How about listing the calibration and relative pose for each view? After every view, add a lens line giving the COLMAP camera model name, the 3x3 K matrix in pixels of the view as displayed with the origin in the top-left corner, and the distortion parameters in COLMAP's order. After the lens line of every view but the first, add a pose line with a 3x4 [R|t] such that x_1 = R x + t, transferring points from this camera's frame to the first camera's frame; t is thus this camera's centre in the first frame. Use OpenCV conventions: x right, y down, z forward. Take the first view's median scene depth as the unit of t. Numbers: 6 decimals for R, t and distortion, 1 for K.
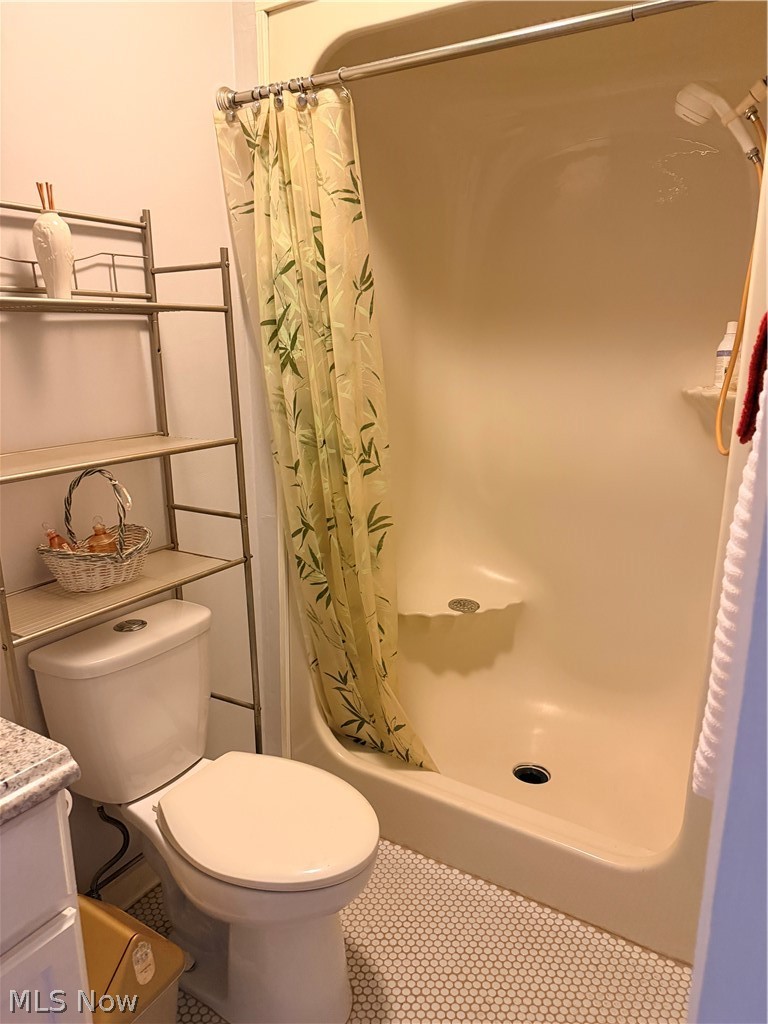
lens RADIAL K [[723.1, 0, 380.0], [0, 723.1, 509.3], [0, 0, 1]] dist [0.145659, -0.272838]
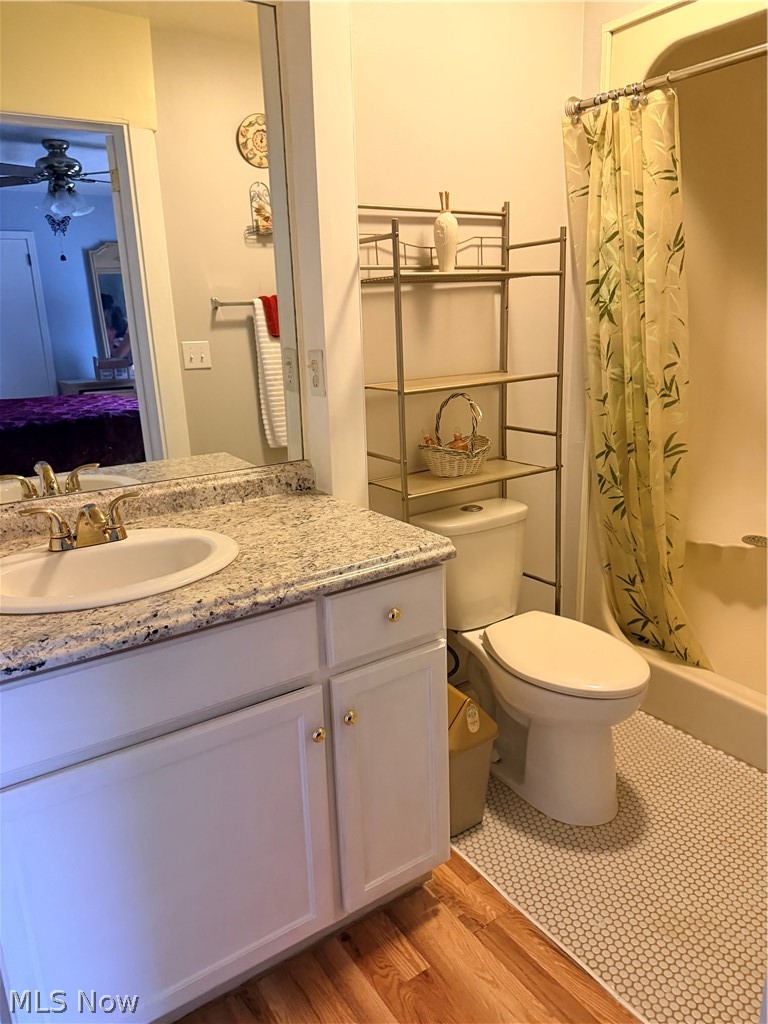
lens RADIAL K [[723.1, 0, 380.0], [0, 723.1, 509.3], [0, 0, 1]] dist [0.145659, -0.272838]
pose [[0.914659, 0.080187, -0.396193, 0.046537], [-0.064262, 0.996507, 0.053331, 0.092020], [0.399086, -0.023319, 0.916617, -0.320454]]
